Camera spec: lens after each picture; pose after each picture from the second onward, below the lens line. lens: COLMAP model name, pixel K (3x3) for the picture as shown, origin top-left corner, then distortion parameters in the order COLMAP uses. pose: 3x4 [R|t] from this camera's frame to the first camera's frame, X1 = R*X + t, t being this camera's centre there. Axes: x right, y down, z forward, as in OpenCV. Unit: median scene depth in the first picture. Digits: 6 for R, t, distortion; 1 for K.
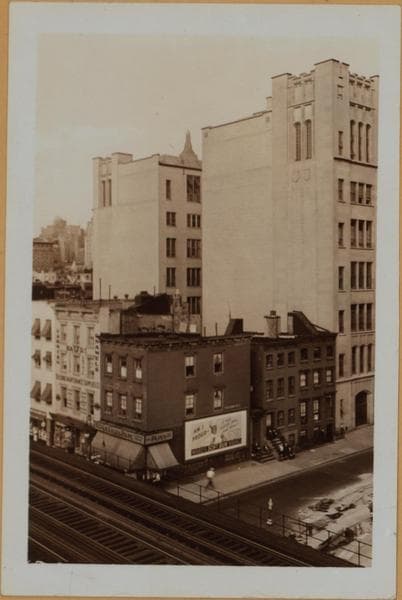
lens RADIAL K [[648.1, 0, 198.5], [0, 648.1, 291.6], [0, 0, 1]] dist [0.022443, 0.013556]
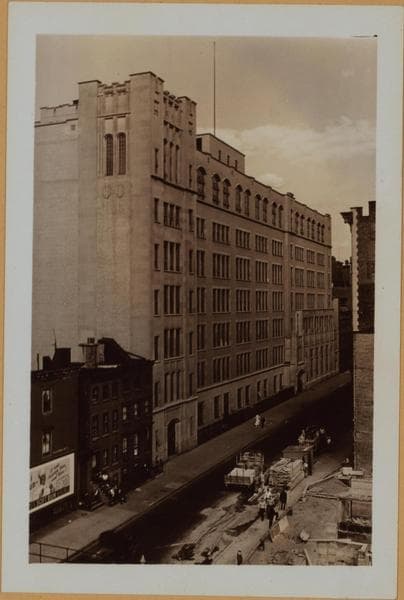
lens RADIAL K [[650.9, 0, 202.0], [0, 650.9, 300.0], [0, 0, 1]] dist [0.018204, 0.003437]
pose [[0.906317, 0.008300, 0.422517, -0.122169], [0.001777, 0.999723, -0.023449, -0.001781], [-0.422595, 0.022003, 0.906051, 0.107467]]
